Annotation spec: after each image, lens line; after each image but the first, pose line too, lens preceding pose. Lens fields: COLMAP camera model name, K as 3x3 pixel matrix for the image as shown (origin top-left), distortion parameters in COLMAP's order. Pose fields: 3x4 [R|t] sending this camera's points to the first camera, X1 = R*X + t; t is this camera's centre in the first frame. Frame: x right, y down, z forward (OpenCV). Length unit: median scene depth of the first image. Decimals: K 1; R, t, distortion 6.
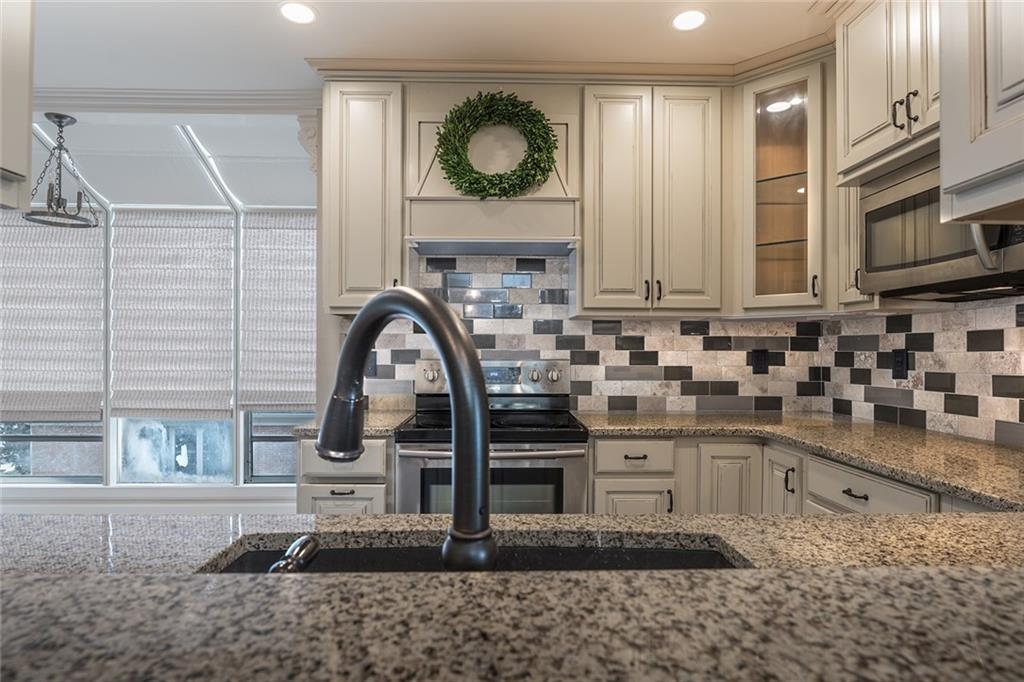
lens RADIAL K [[550.4, 0, 514.0], [0, 550.4, 348.7], [0, 0, 1]] dist [-0.020548, 0.002248]
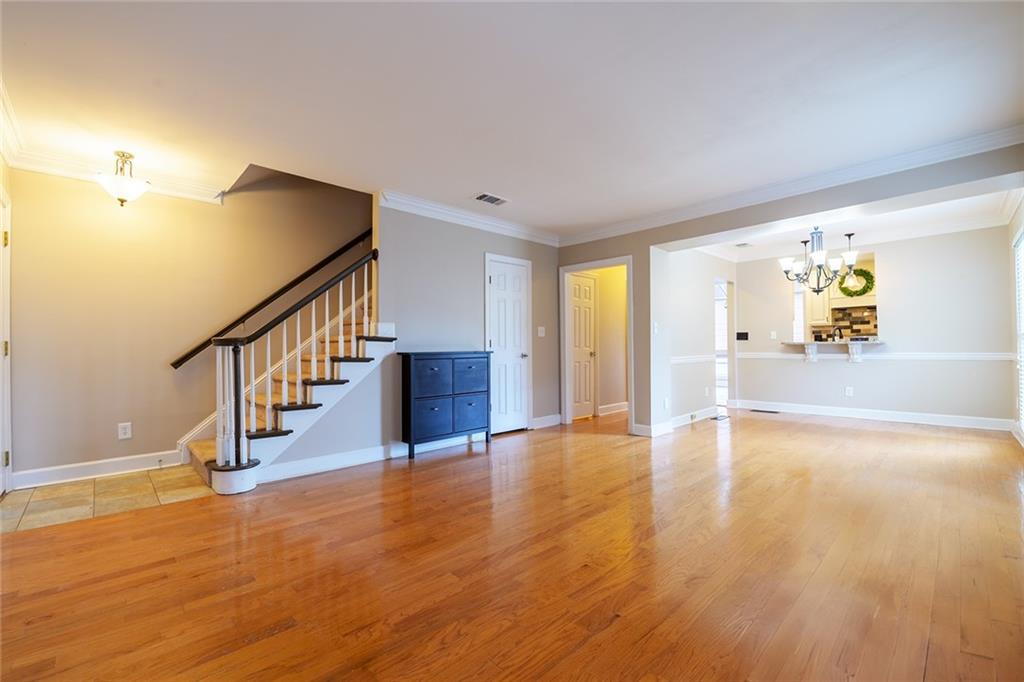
lens RADIAL K [[416.4, 0, 493.1], [0, 416.4, 342.3], [0, 0, 1]] dist [-0.011132, -0.002074]
pose [[0.631129, -0.019247, -0.775439, 0.614350], [0.011653, 0.999815, -0.015331, 0.085477], [0.775590, 0.000640, 0.631237, -2.942122]]
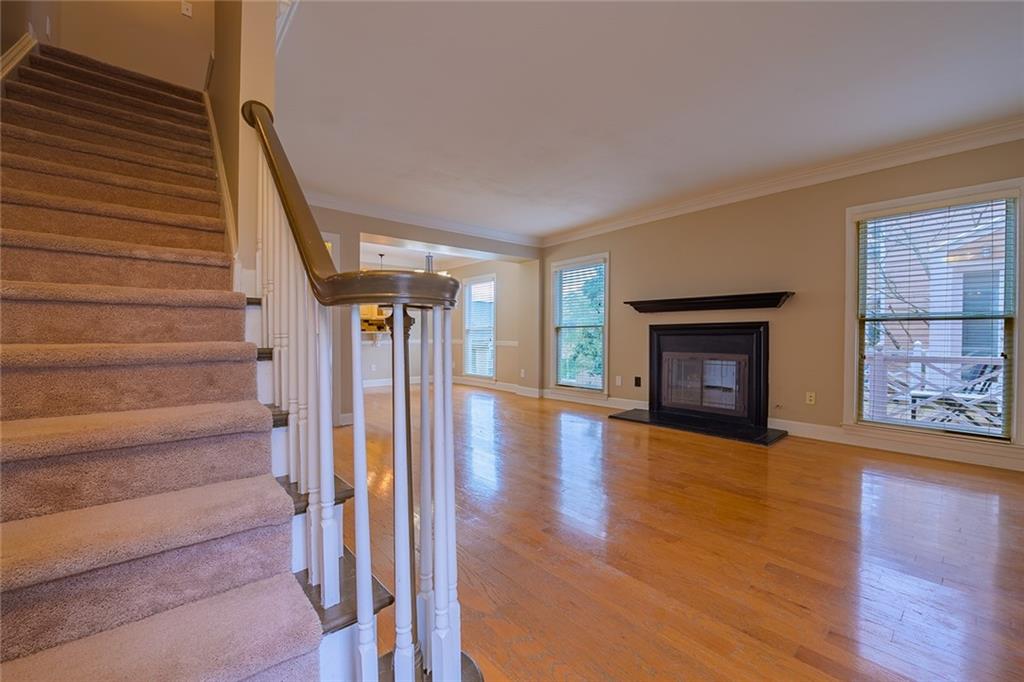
lens RADIAL K [[416.4, 0, 505.9], [0, 416.4, 340.5], [0, 0, 1]] dist [-0.011132, -0.002074]
pose [[0.800198, -0.011443, 0.599627, -1.028435], [0.001956, 0.999862, 0.016471, 0.086972], [-0.599733, -0.012007, 0.800110, -3.105401]]
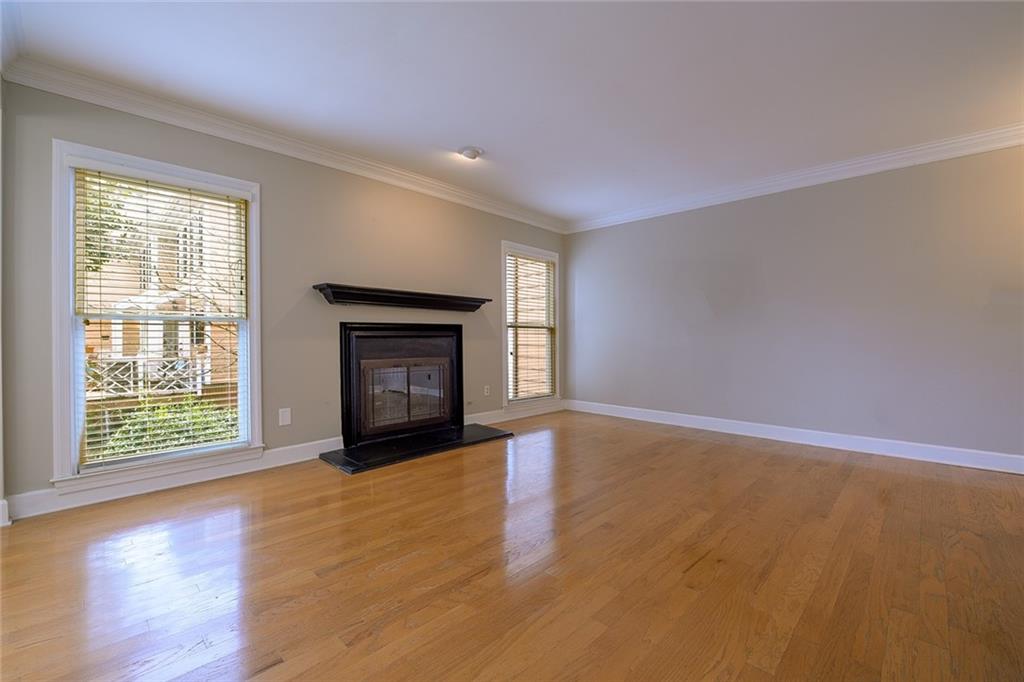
lens RADIAL K [[434.0, 0, 515.9], [0, 434.0, 340.3], [0, 0, 1]] dist [-0.010157, 0.000122]
pose [[-0.685355, -0.010708, 0.728131, -0.678294], [-0.006167, 0.999941, 0.008900, 0.088884], [-0.728183, 0.001609, -0.685381, -1.312501]]
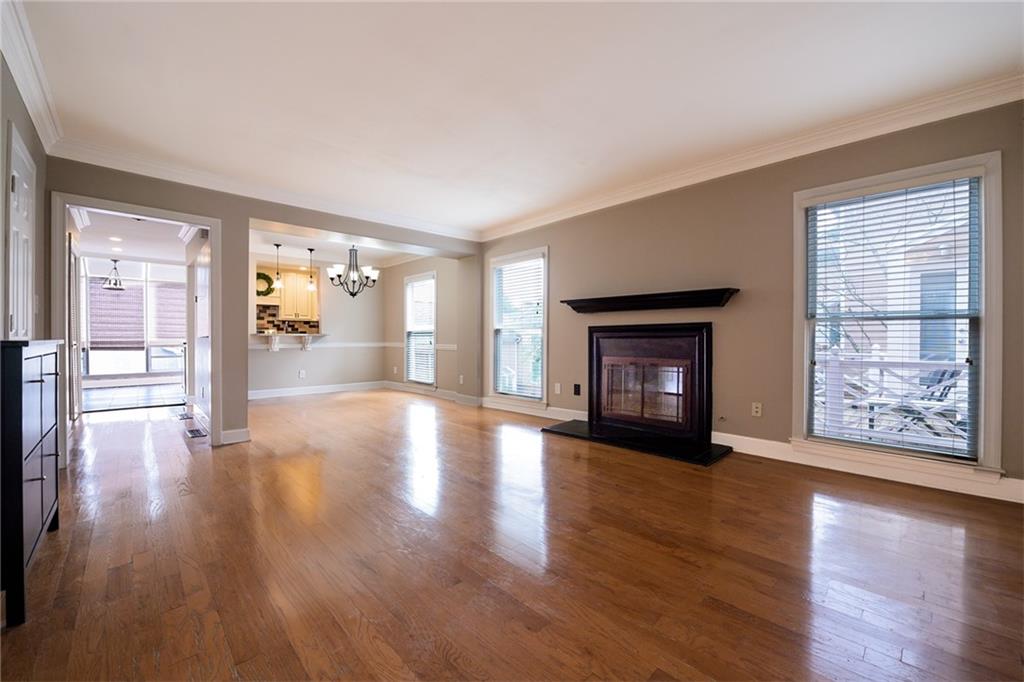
lens RADIAL K [[416.4, 0, 507.5], [0, 416.4, 339.7], [0, 0, 1]] dist [-0.011132, -0.002074]
pose [[0.766899, -0.006242, 0.641738, -0.686861], [0.001833, 0.999970, 0.007535, 0.089816], [-0.641766, -0.004602, 0.766887, -3.069716]]
